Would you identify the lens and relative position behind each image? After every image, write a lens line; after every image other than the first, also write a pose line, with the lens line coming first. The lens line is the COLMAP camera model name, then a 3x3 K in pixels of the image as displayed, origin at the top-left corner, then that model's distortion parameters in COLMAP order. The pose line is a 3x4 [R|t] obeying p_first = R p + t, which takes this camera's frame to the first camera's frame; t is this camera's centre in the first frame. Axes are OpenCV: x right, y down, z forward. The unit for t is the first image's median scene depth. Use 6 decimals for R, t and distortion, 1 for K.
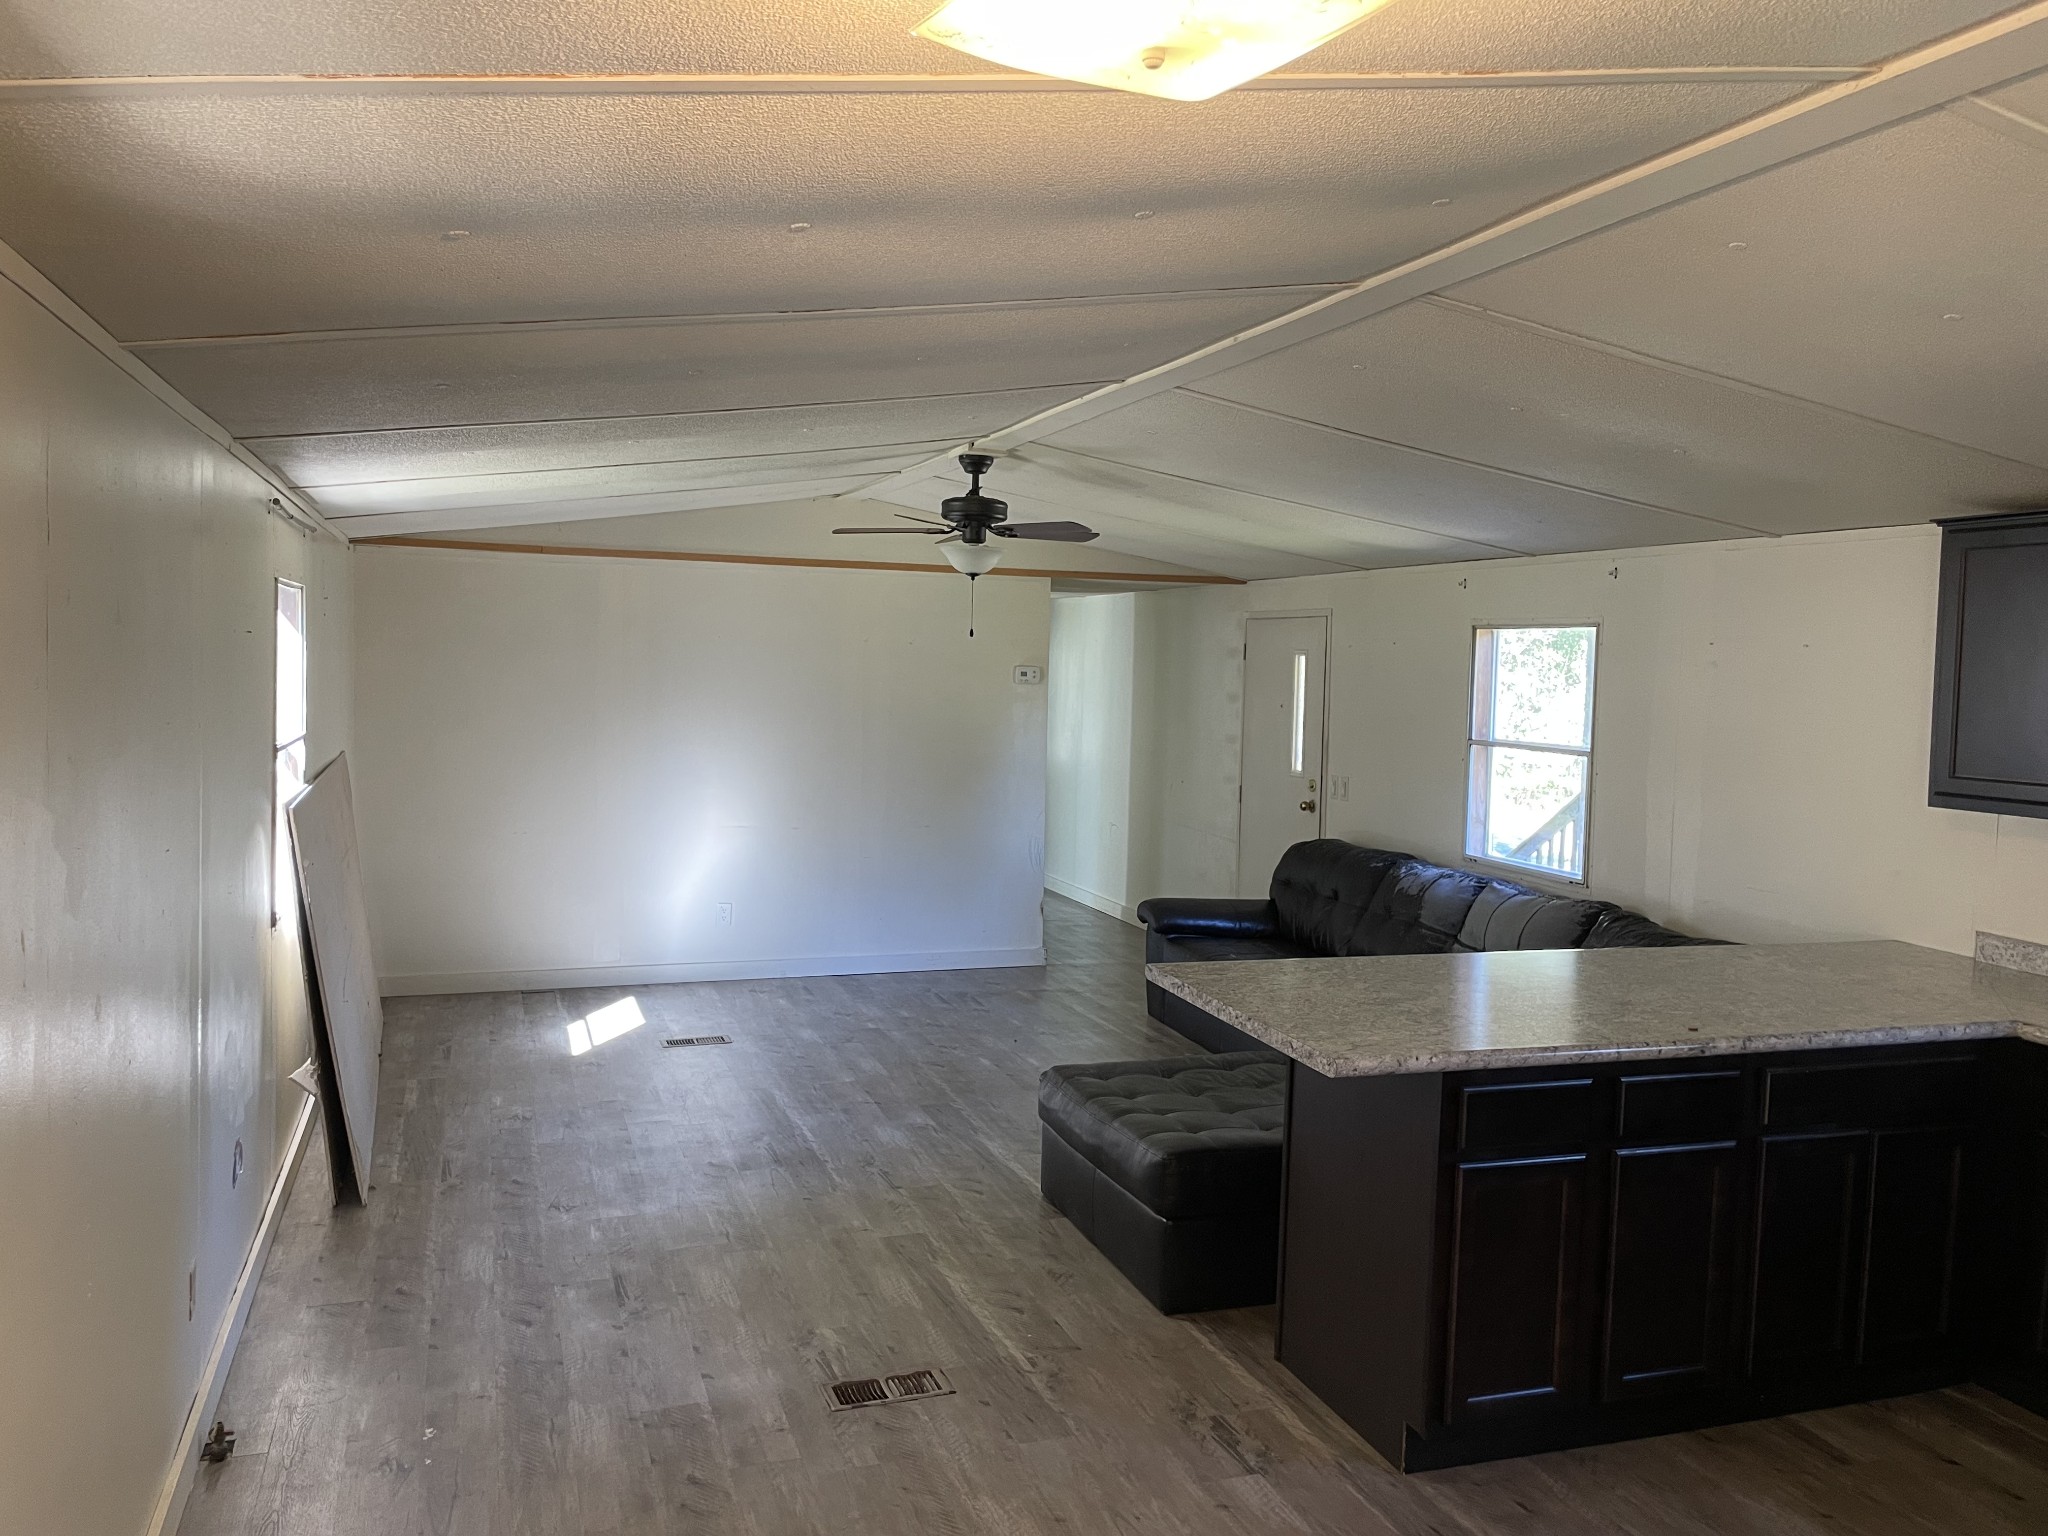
lens RADIAL K [[1526.4, 0, 1018.8], [0, 1526.4, 769.4], [0, 0, 1]] dist [-0.007660, -0.017162]
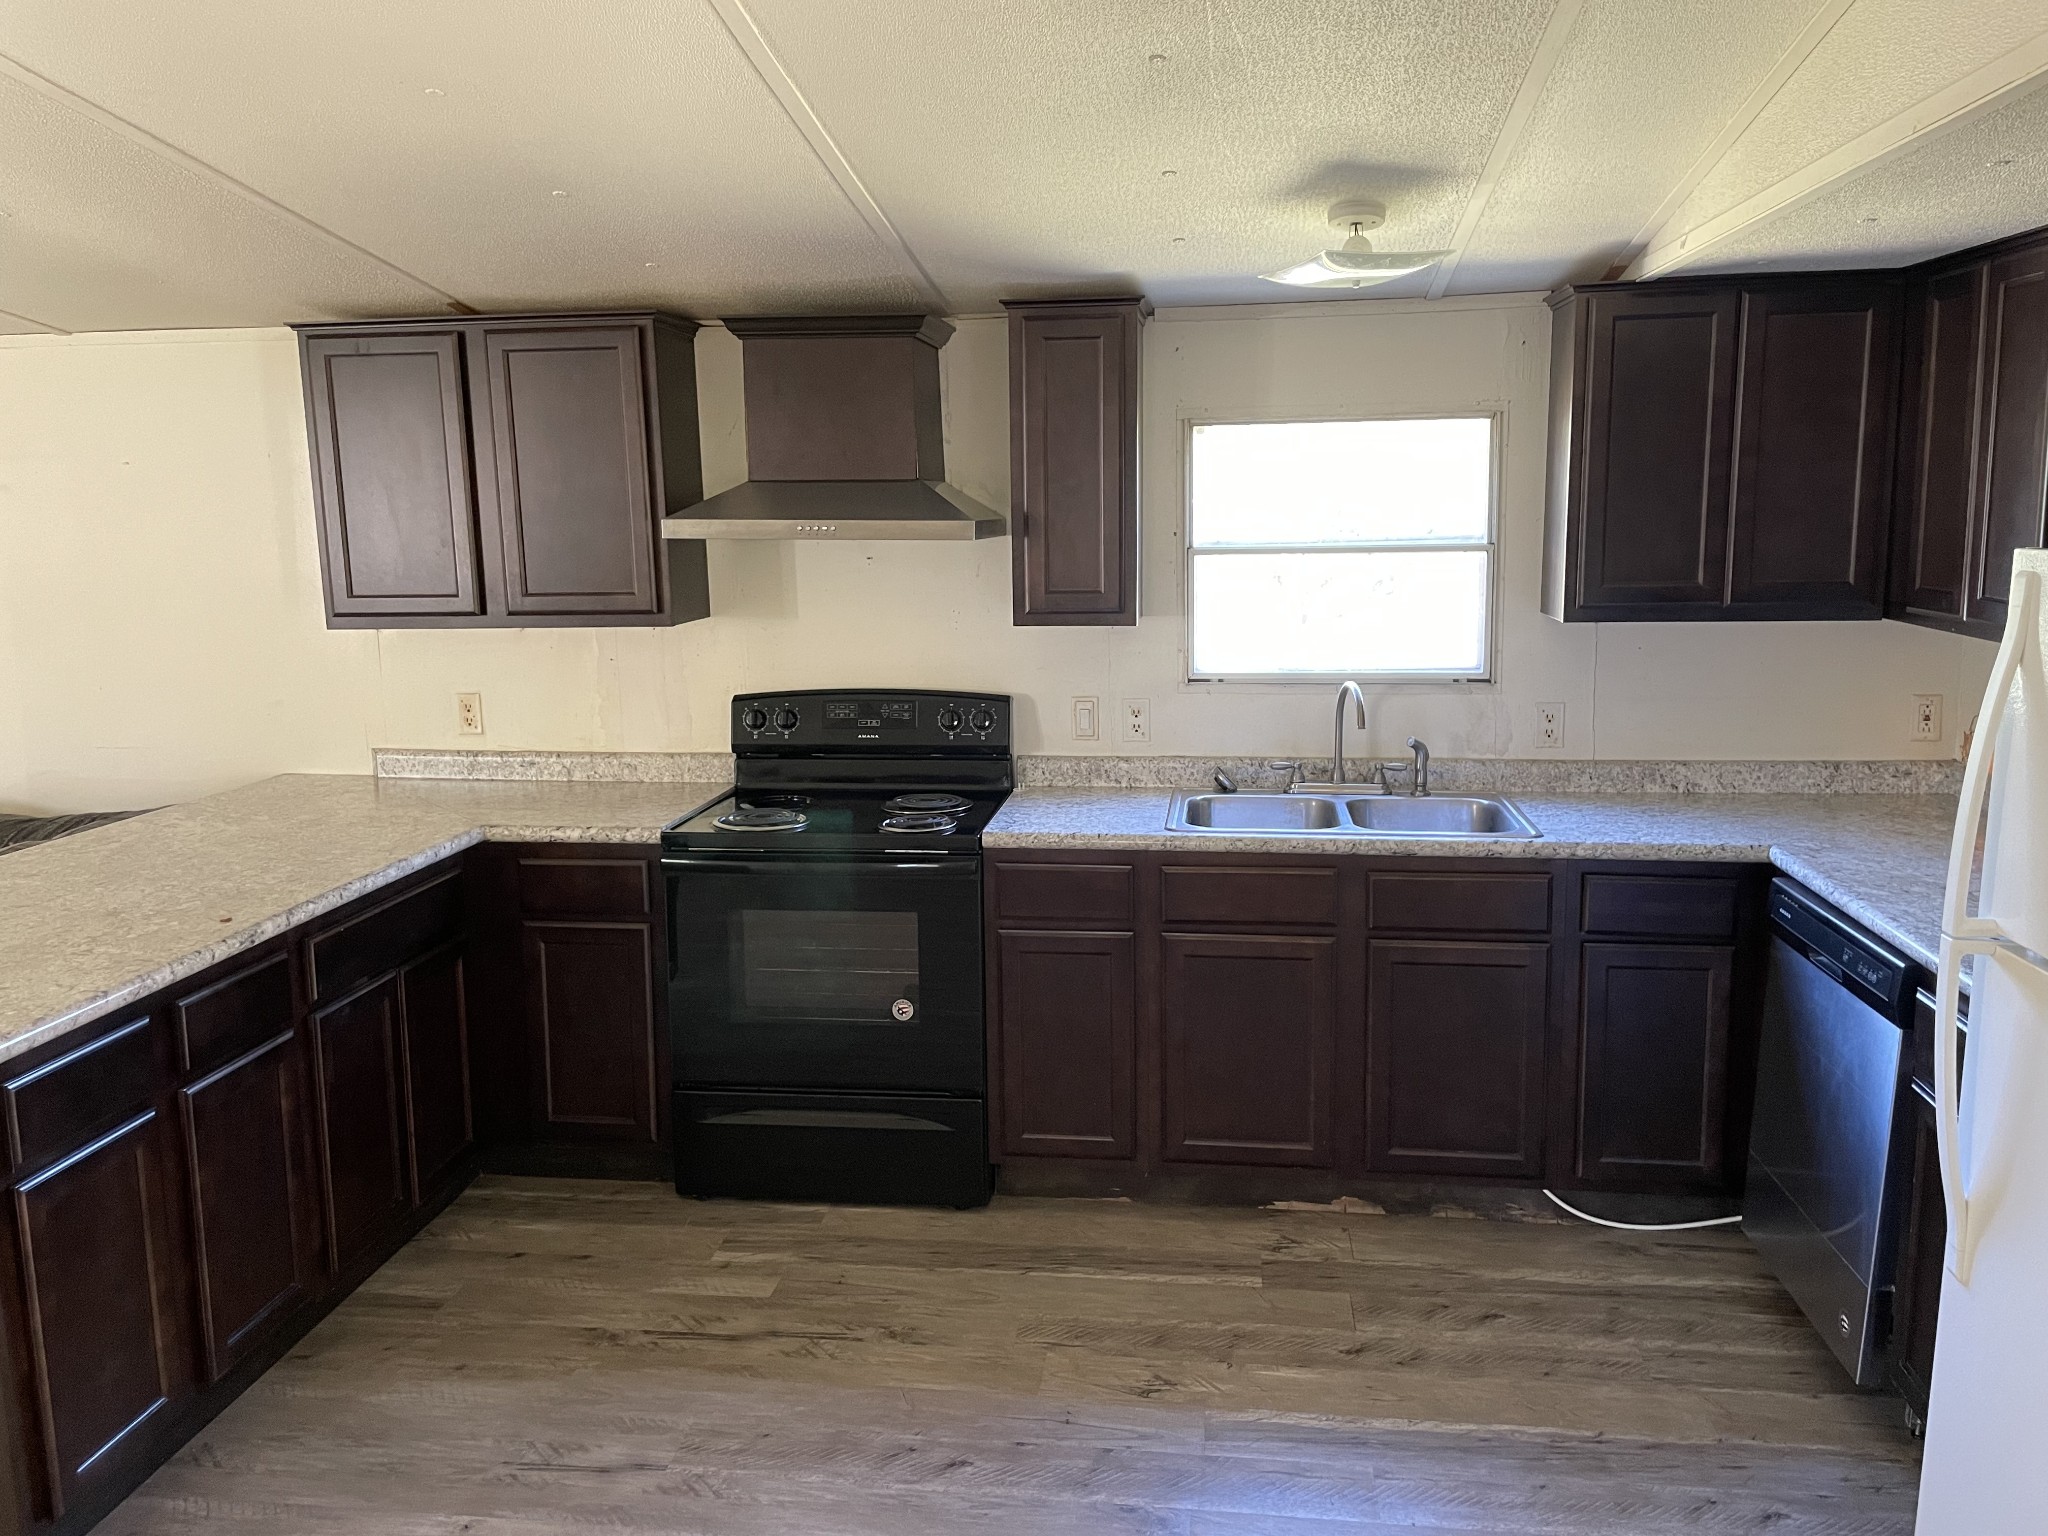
lens RADIAL K [[1526.4, 0, 1025.1], [0, 1526.4, 751.8], [0, 0, 1]] dist [-0.007660, -0.017162]
pose [[0.433881, -0.181678, 0.882463, -0.087736], [0.092416, 0.983266, 0.156993, -0.011762], [-0.896218, 0.013437, 0.443410, 0.218166]]
